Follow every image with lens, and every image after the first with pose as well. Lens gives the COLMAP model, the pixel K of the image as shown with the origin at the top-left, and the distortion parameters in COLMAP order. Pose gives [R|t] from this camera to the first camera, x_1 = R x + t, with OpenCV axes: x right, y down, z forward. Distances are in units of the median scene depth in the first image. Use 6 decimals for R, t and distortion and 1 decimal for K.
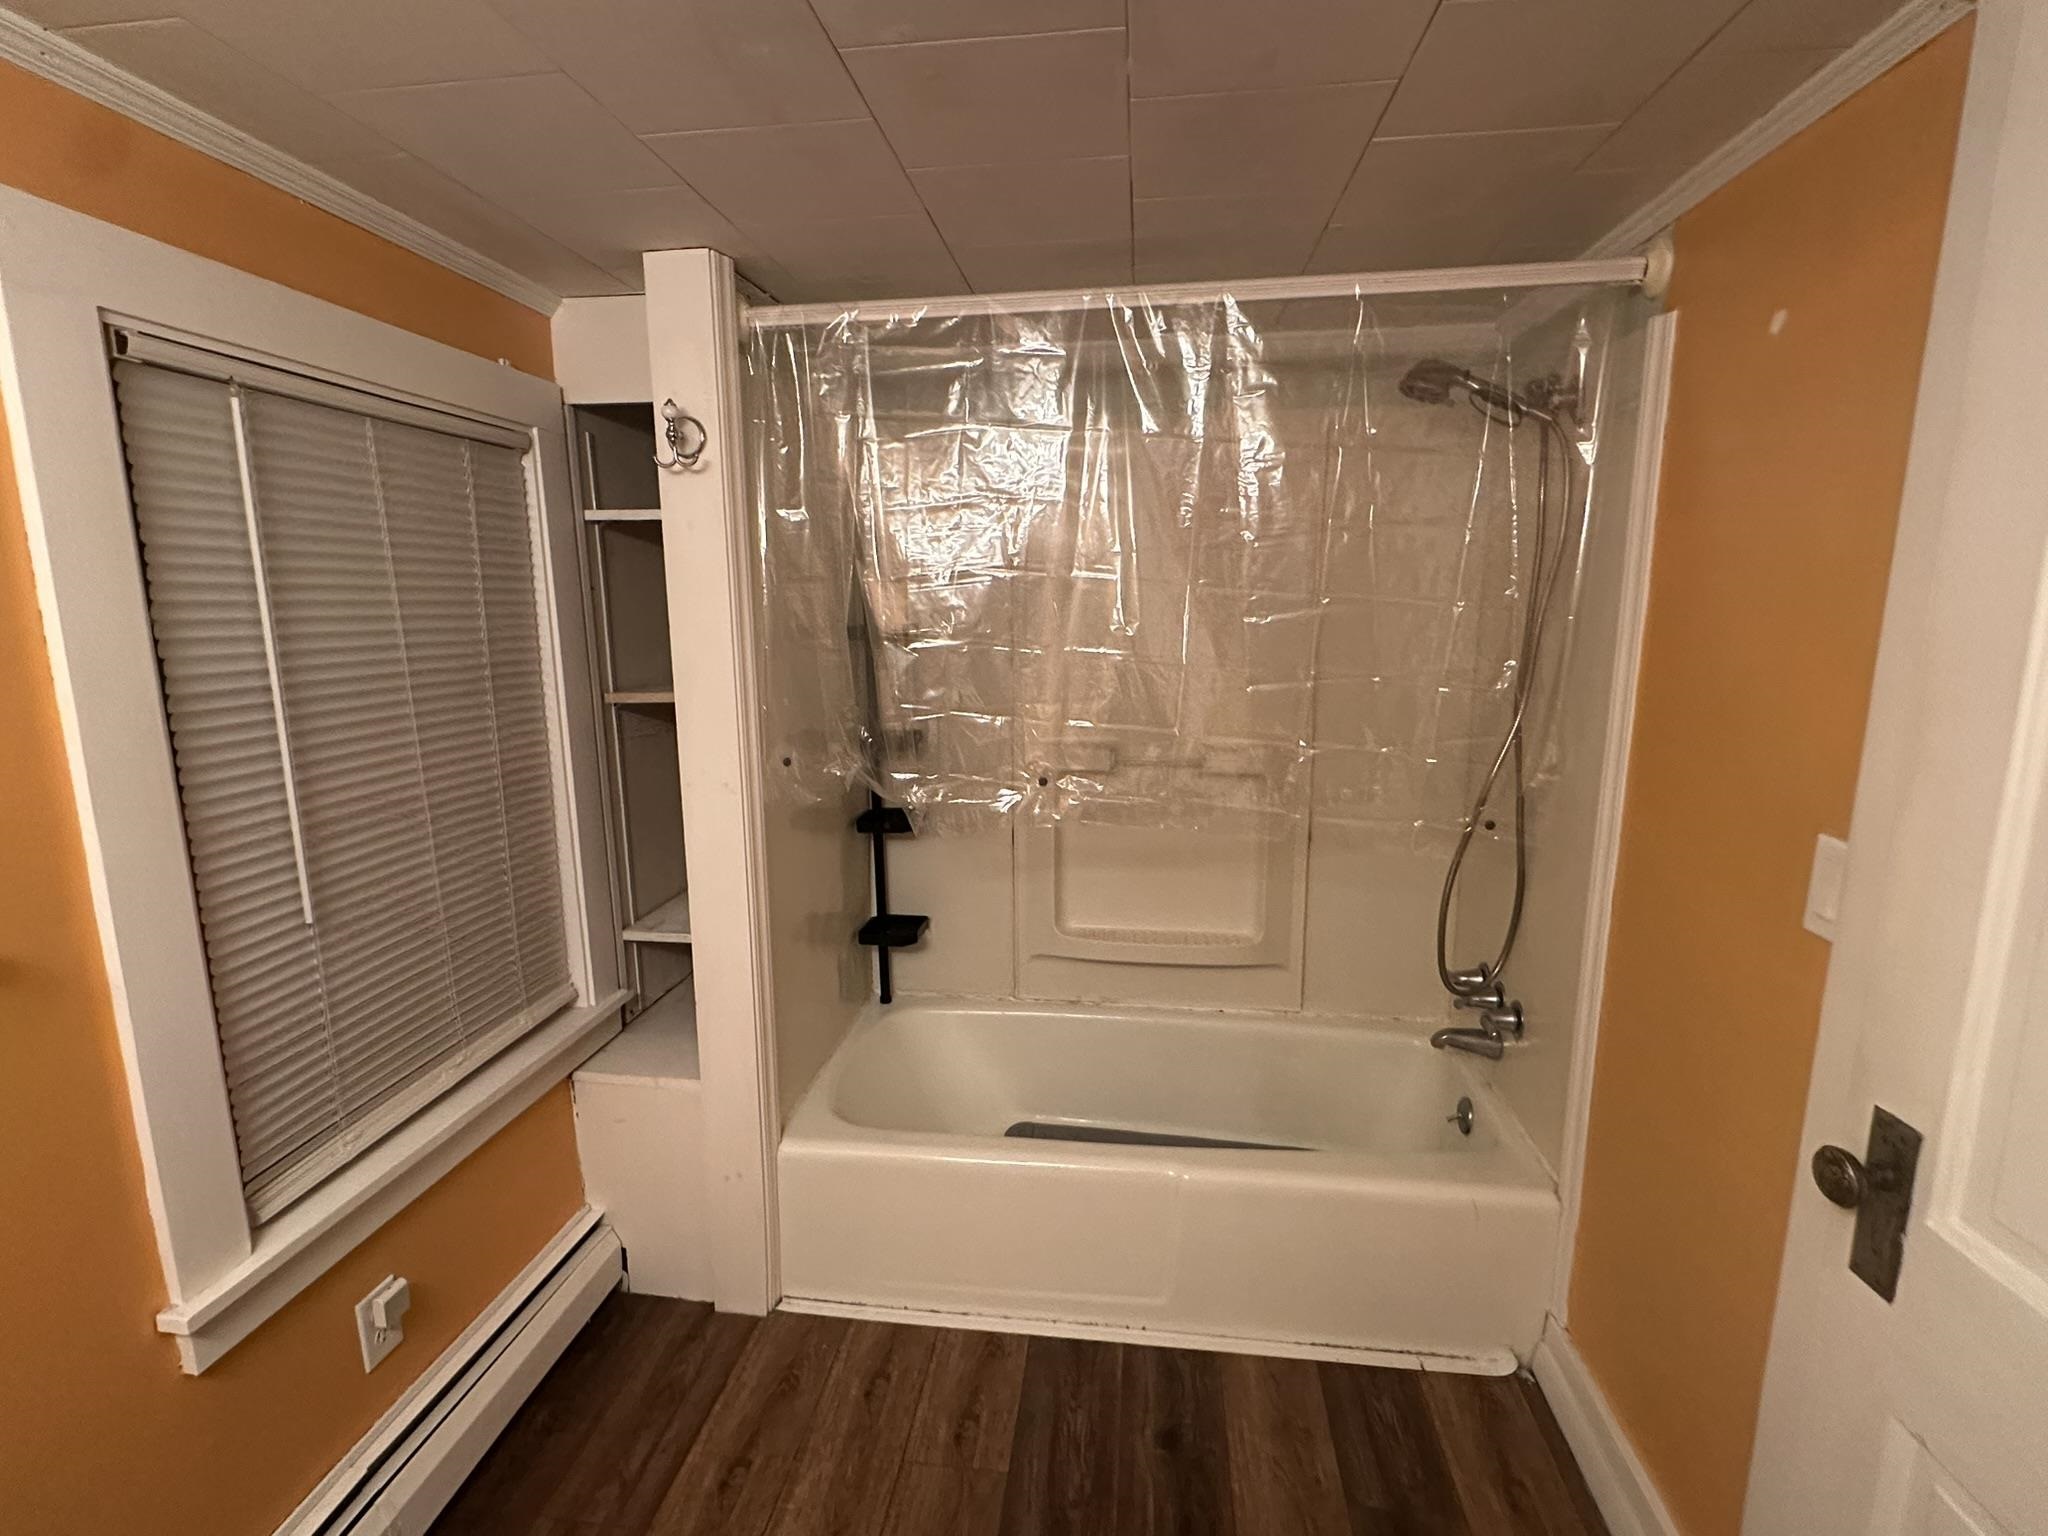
lens RADIAL K [[984.9, 0, 1016.9], [0, 984.9, 771.9], [0, 0, 1]] dist [0.004232, 0.000183]
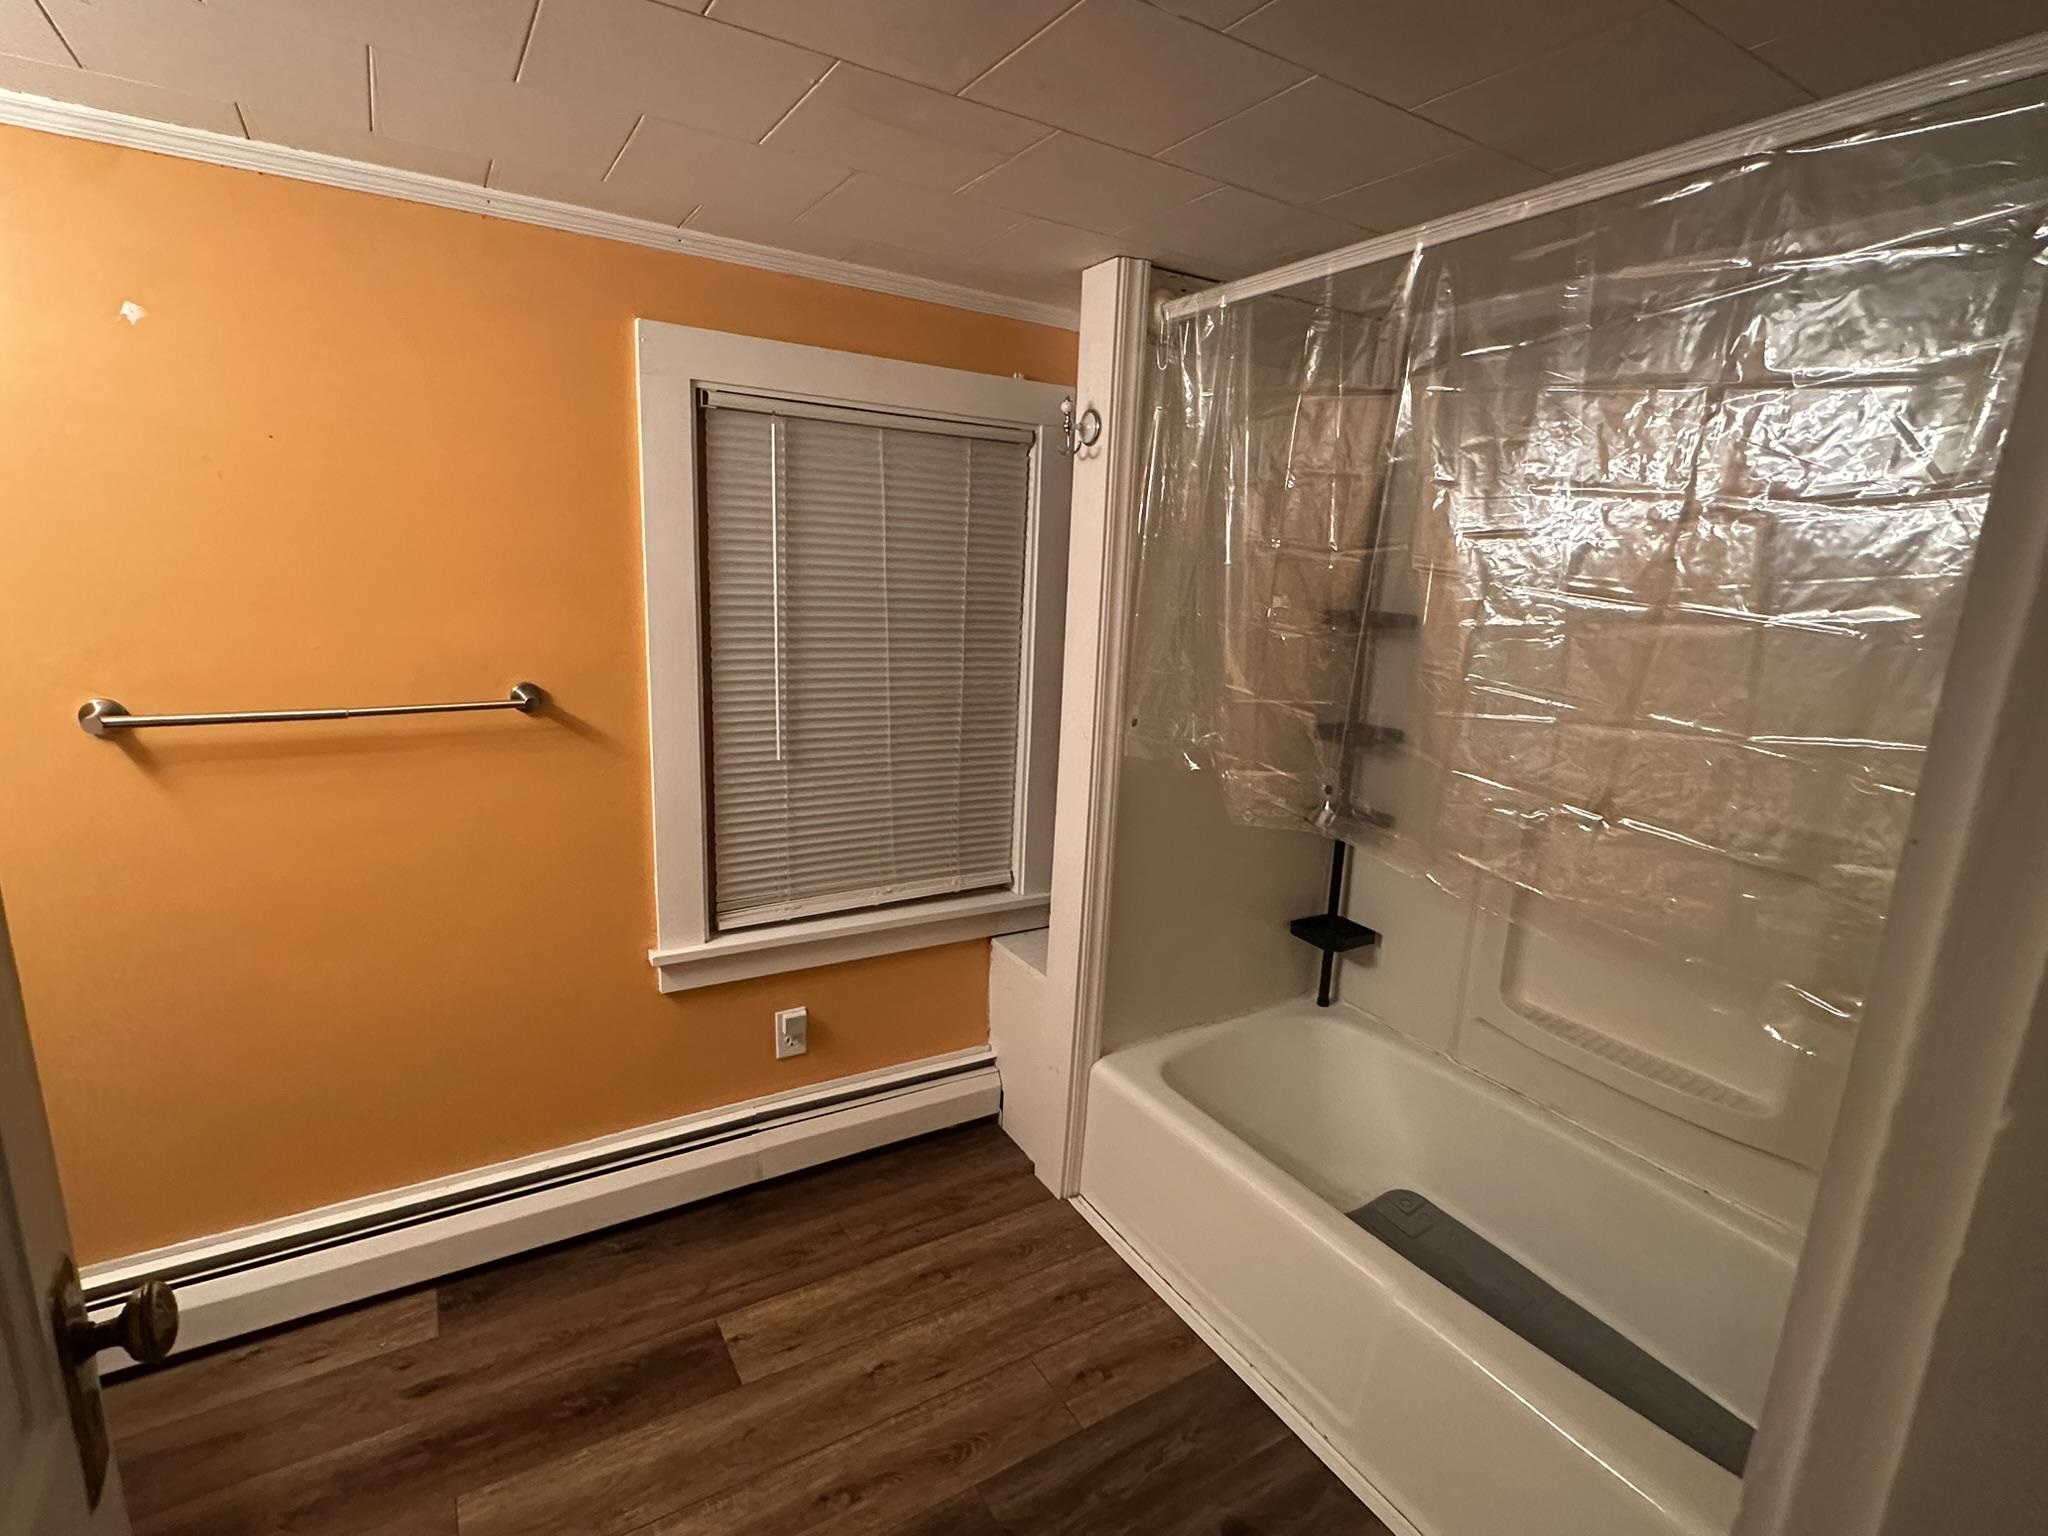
lens RADIAL K [[984.9, 0, 1025.2], [0, 984.9, 768.7], [0, 0, 1]] dist [0.004232, 0.000183]
pose [[0.634710, 0.200821, -0.746200, 0.526044], [-0.189331, 0.976623, 0.101790, -0.049698], [0.749197, 0.076672, 0.657894, 0.203608]]
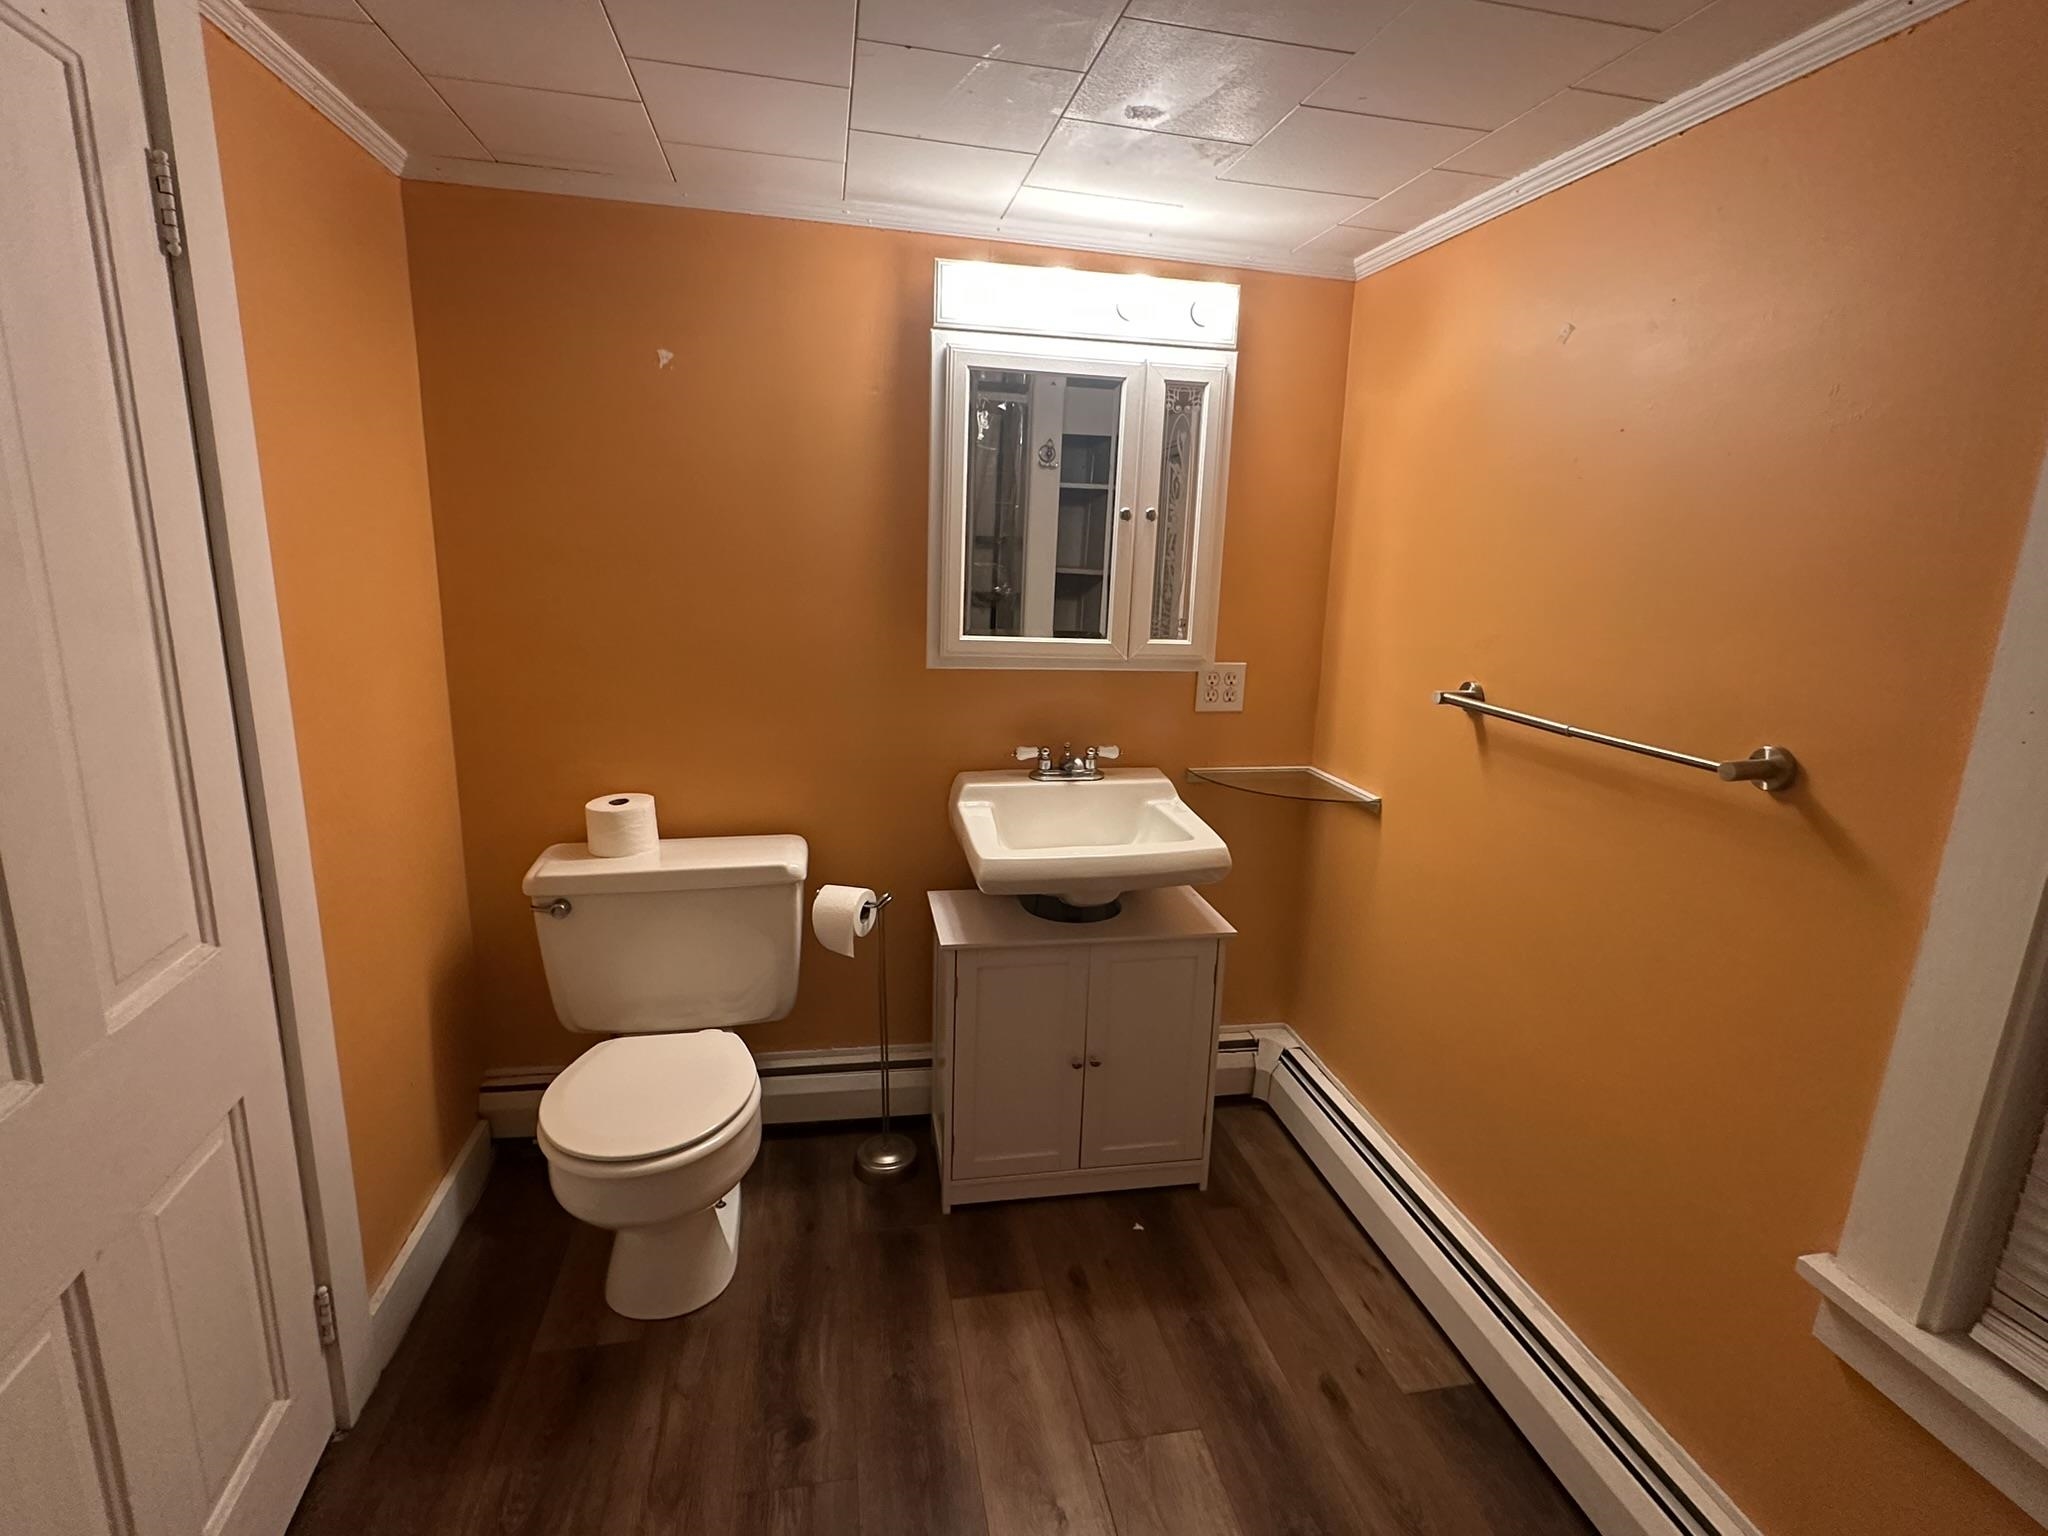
lens RADIAL K [[984.9, 0, 1005.1], [0, 984.9, 765.3], [0, 0, 1]] dist [0.004232, 0.000183]
pose [[-0.956101, 0.051571, -0.288463, 0.117211], [-0.069155, 0.916878, 0.393130, -0.149384], [0.284760, 0.395821, -0.873062, 0.916042]]
